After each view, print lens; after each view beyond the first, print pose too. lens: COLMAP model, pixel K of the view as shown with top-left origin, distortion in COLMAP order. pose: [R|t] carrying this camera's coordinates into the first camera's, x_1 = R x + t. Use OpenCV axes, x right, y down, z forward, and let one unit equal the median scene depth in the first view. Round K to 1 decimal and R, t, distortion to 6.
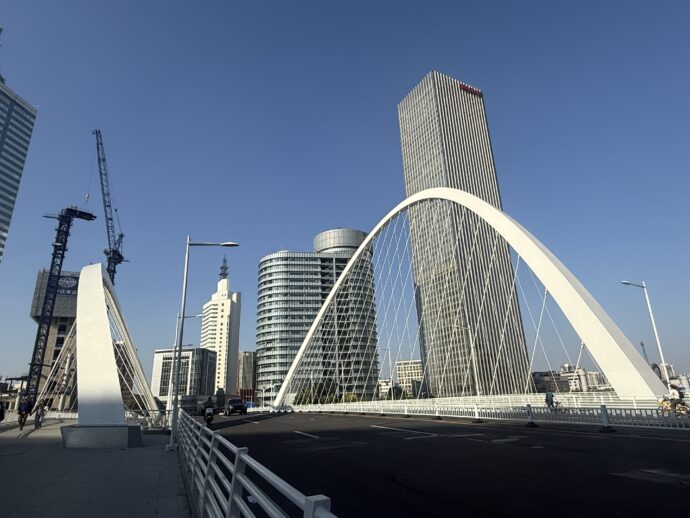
lens RADIAL K [[429.0, 0, 342.3], [0, 429.0, 260.4], [0, 0, 1]] dist [0.004020, 0.000494]
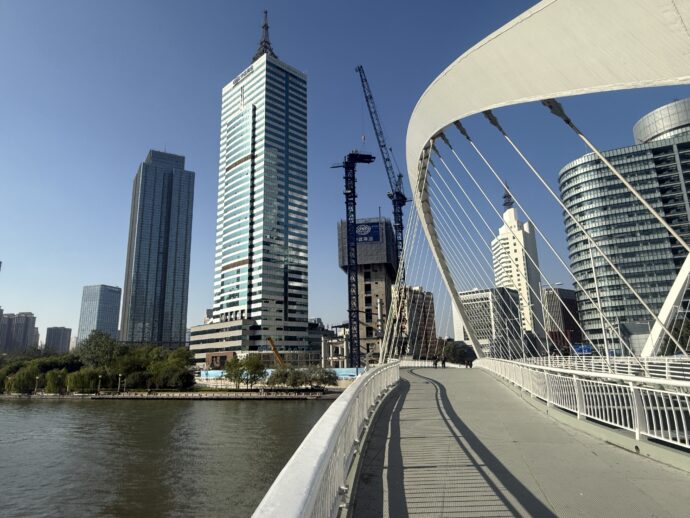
lens RADIAL K [[439.8, 0, 345.6], [0, 439.8, 259.4], [0, 0, 1]] dist [0.002596, 0.001362]
pose [[0.819861, -0.119906, -0.559866, -0.097095], [0.187146, 0.980237, 0.064117, 0.038728], [0.541113, -0.157344, 0.826099, 0.112596]]
